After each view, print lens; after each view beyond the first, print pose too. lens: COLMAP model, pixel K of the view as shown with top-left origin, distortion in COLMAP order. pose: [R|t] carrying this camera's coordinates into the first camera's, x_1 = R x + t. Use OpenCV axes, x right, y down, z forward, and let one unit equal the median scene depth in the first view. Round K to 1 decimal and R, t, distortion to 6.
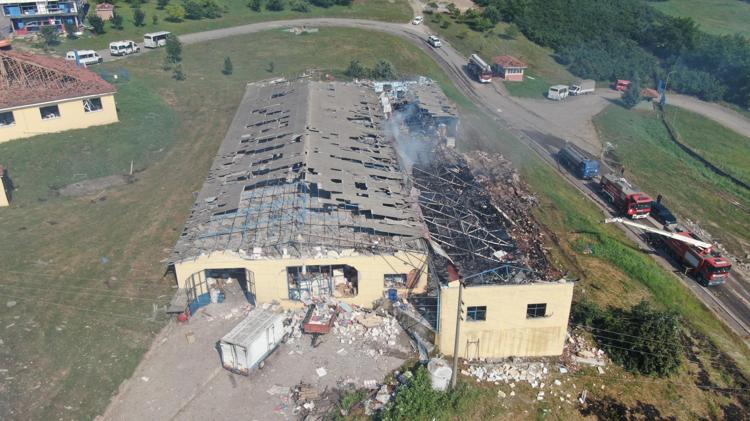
lens RADIAL K [[608.2, 0, 375.0], [0, 608.2, 210.3], [0, 0, 1]] dist [-0.010022, 0.002178]
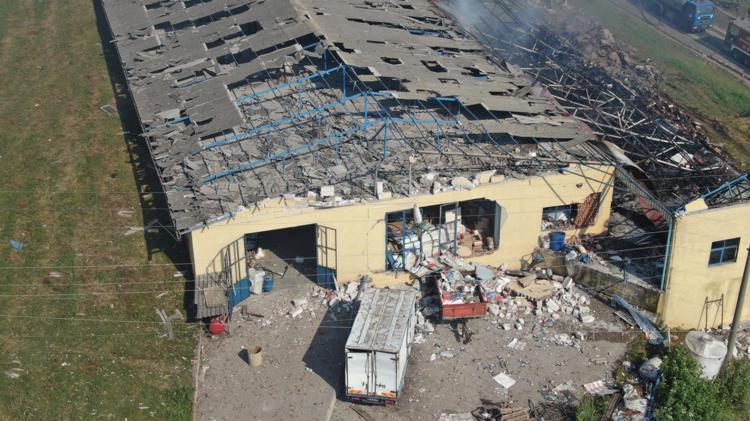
lens RADIAL K [[1079.0, 0, 374.7], [0, 1079.0, 208.7], [0, 0, 1]] dist [0.150476, 0.000000]
pose [[0.971530, -0.111593, 0.208991, -0.359357], [0.096224, 0.991947, 0.082350, 0.004215], [-0.216497, -0.059896, 0.974444, 0.019099]]
